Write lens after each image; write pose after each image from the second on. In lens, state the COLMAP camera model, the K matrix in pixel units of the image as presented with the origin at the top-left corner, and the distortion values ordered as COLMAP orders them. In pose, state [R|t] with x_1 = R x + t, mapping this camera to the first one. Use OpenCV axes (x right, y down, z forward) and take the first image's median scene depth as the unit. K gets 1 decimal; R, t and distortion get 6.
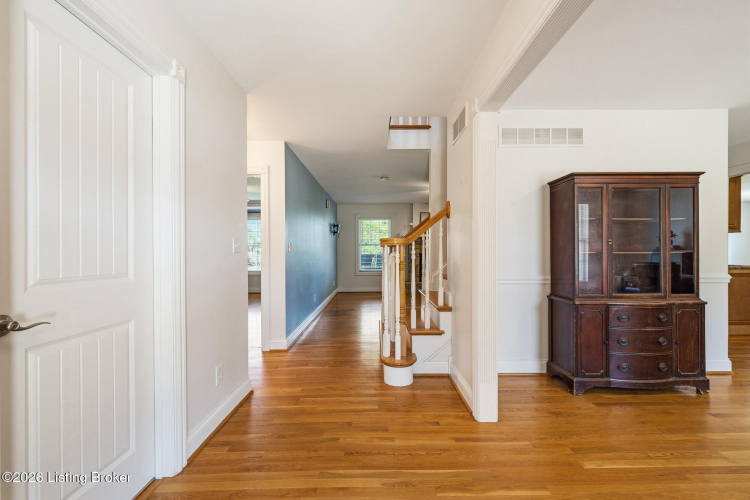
lens RADIAL K [[323.2, 0, 374.6], [0, 323.2, 250.6], [0, 0, 1]] dist [0.000536, 0.000129]
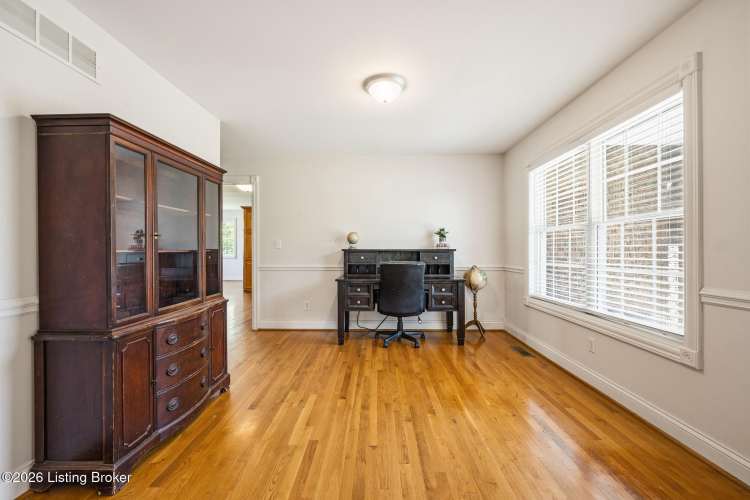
lens RADIAL K [[302.8, 0, 372.7], [0, 302.8, 249.8], [0, 0, 1]] dist [-0.007406, 0.000336]
pose [[0.016588, 0.000476, 0.999862, 0.081575], [0.000592, 1.000000, -0.000486, 0.003999], [-0.999862, 0.000600, 0.016588, 0.517794]]
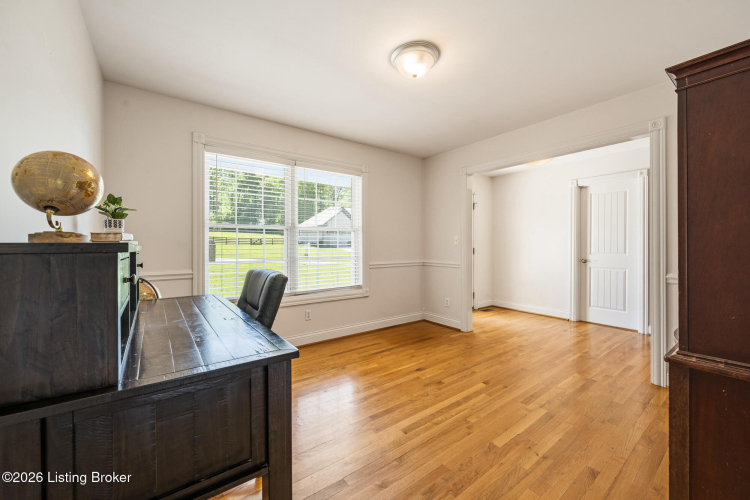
lens RADIAL K [[302.8, 0, 374.1], [0, 302.8, 249.1], [0, 0, 1]] dist [-0.007406, 0.000336]
pose [[-0.786861, 0.003979, -0.617117, 1.627407], [0.003611, 0.999992, 0.001844, 0.008965], [0.617120, -0.000777, -0.786869, 1.072755]]
